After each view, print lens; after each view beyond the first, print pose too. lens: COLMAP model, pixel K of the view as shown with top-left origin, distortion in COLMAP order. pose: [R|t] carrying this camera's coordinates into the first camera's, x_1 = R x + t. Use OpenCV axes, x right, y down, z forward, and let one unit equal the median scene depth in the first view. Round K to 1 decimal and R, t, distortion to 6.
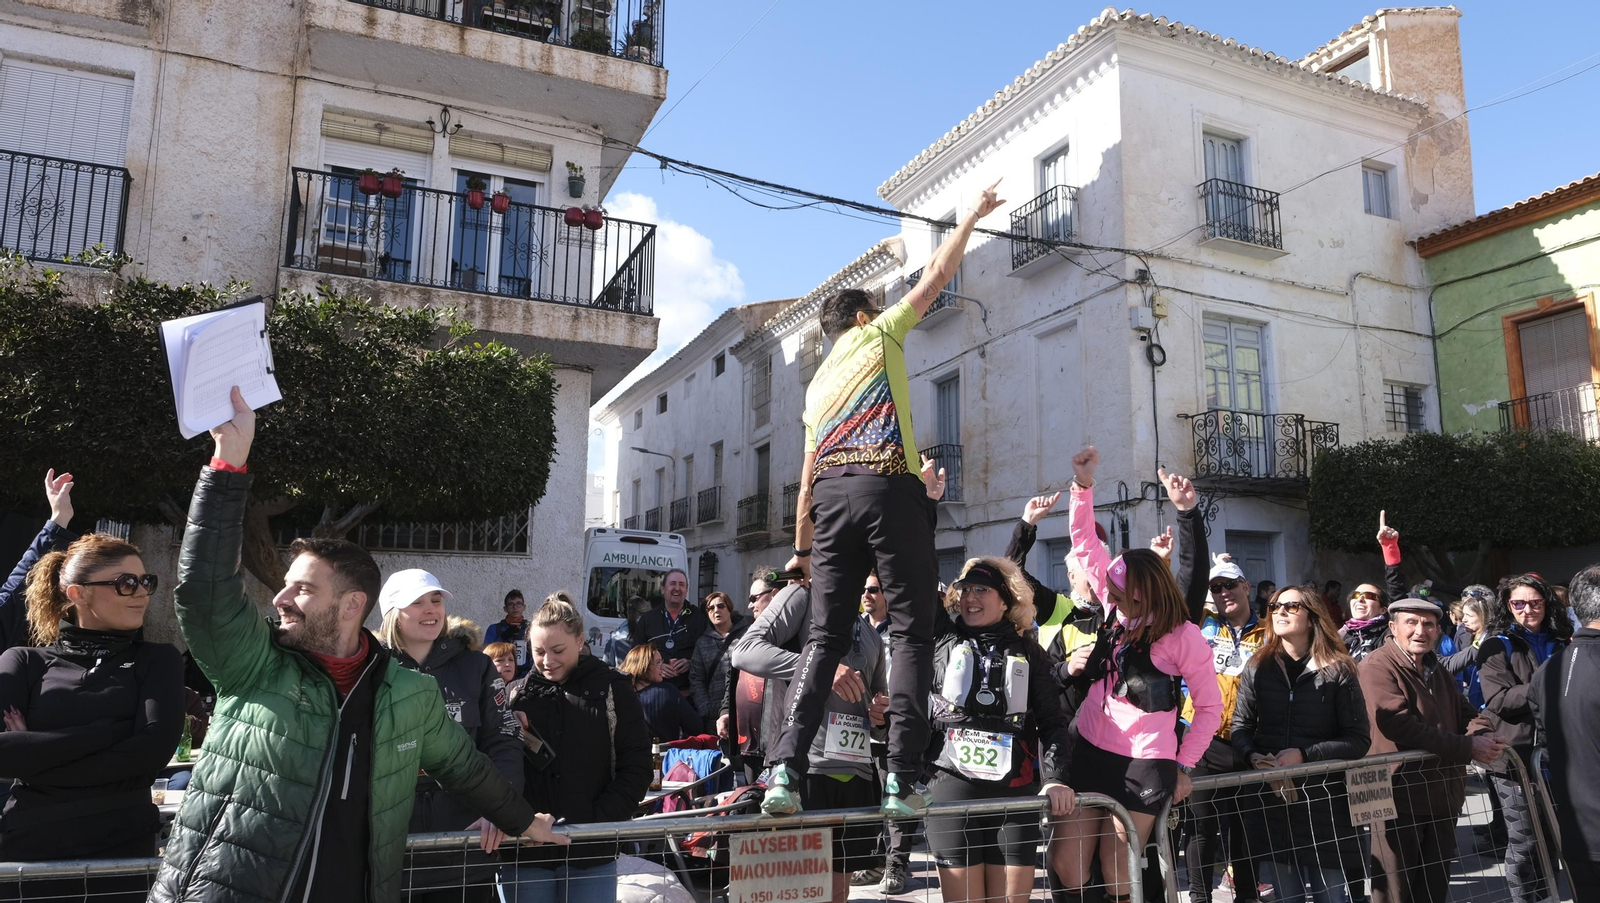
lens RADIAL K [[1076.2, 0, 810.6], [0, 1076.2, 453.8], [0, 0, 1]] dist [-0.035624, 0.017505]
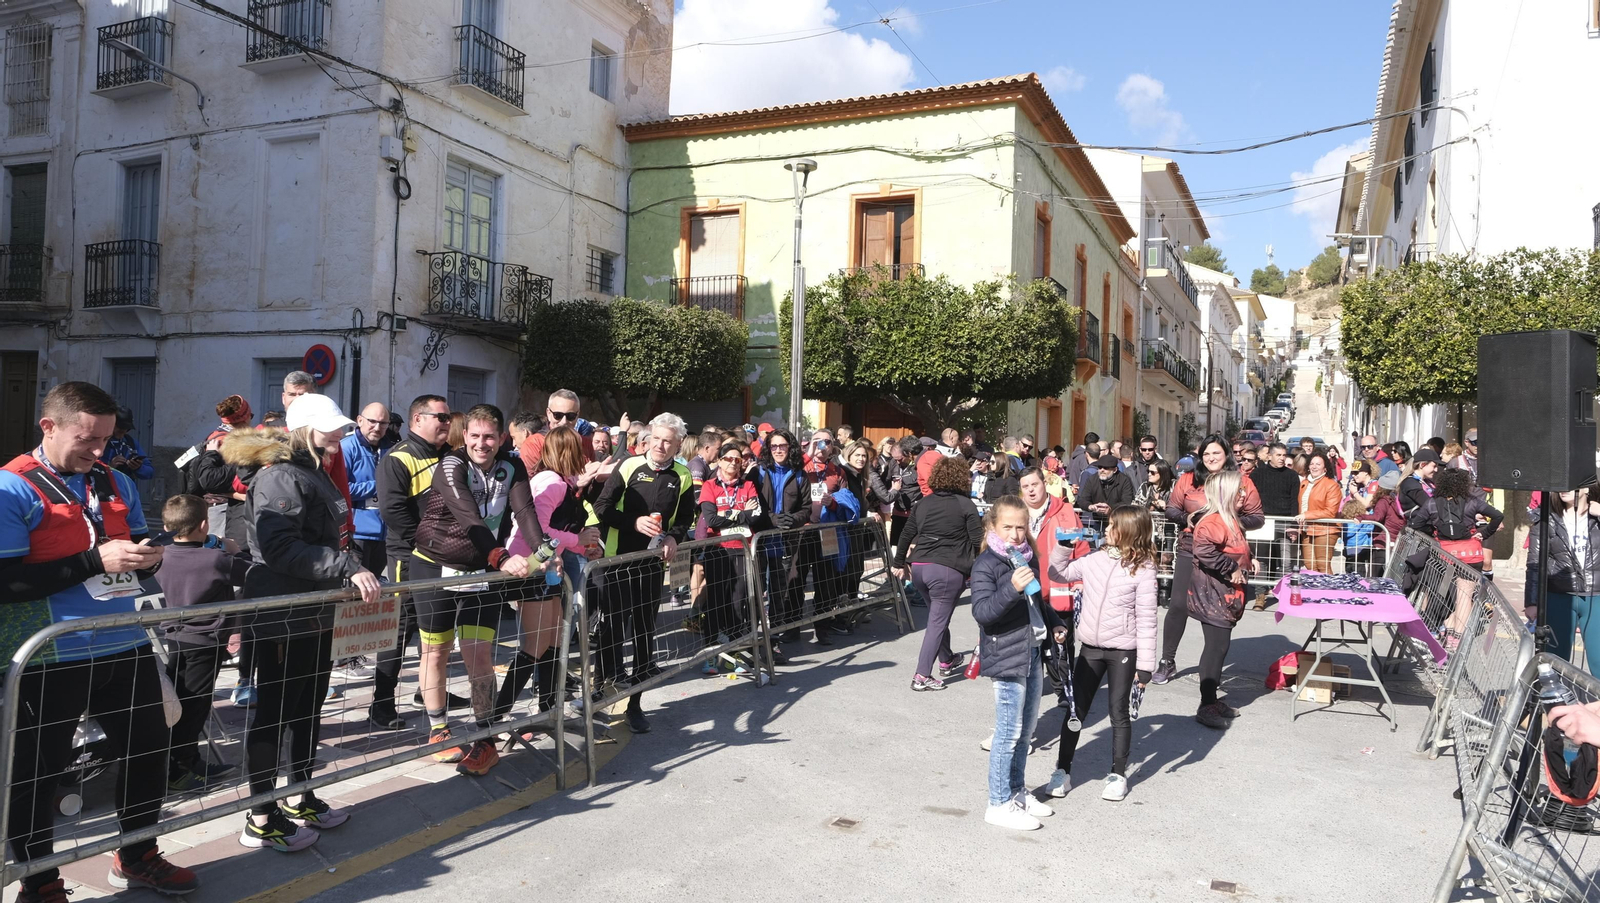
lens RADIAL K [[1106.9, 0, 820.0], [0, 1106.9, 455.9], [0, 0, 1]] dist [-0.044633, 0.019798]
pose [[0.722718, 0.024652, 0.690704, -0.100831], [-0.135914, 0.984919, 0.107061, -0.007171], [-0.677648, -0.171251, 0.715169, -0.054670]]
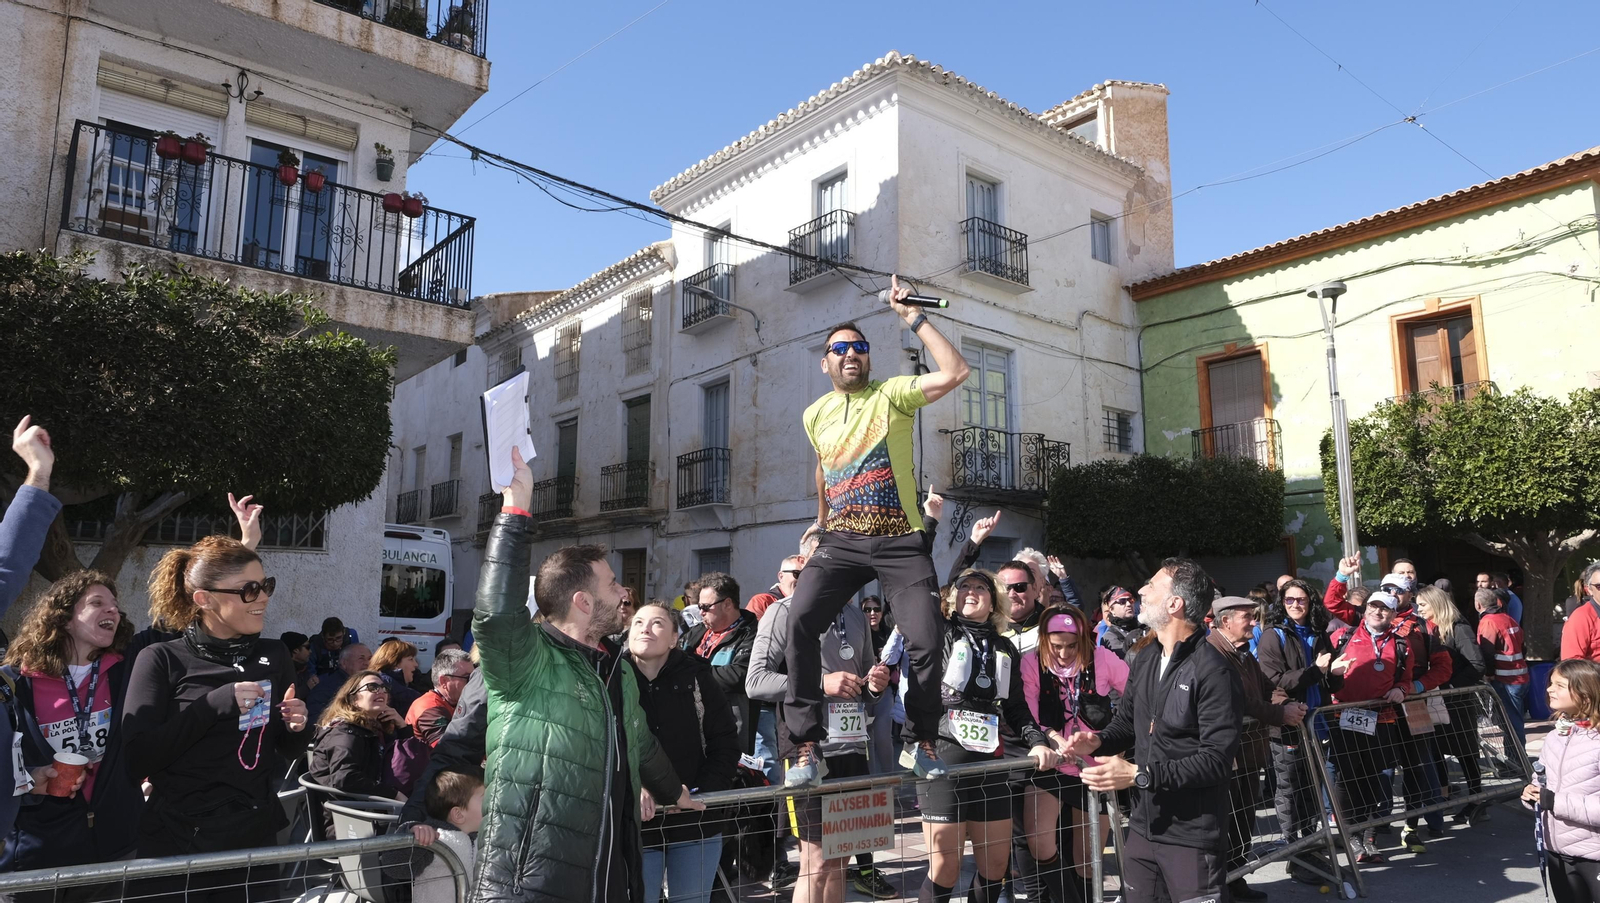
lens RADIAL K [[1076.2, 0, 810.6], [0, 1076.2, 453.8], [0, 0, 1]] dist [-0.035624, 0.017505]
pose [[0.962708, 0.036362, 0.268088, -0.075915], [-0.036743, 0.999318, -0.003595, -0.003044], [-0.268036, -0.006389, 0.963388, -0.024409]]
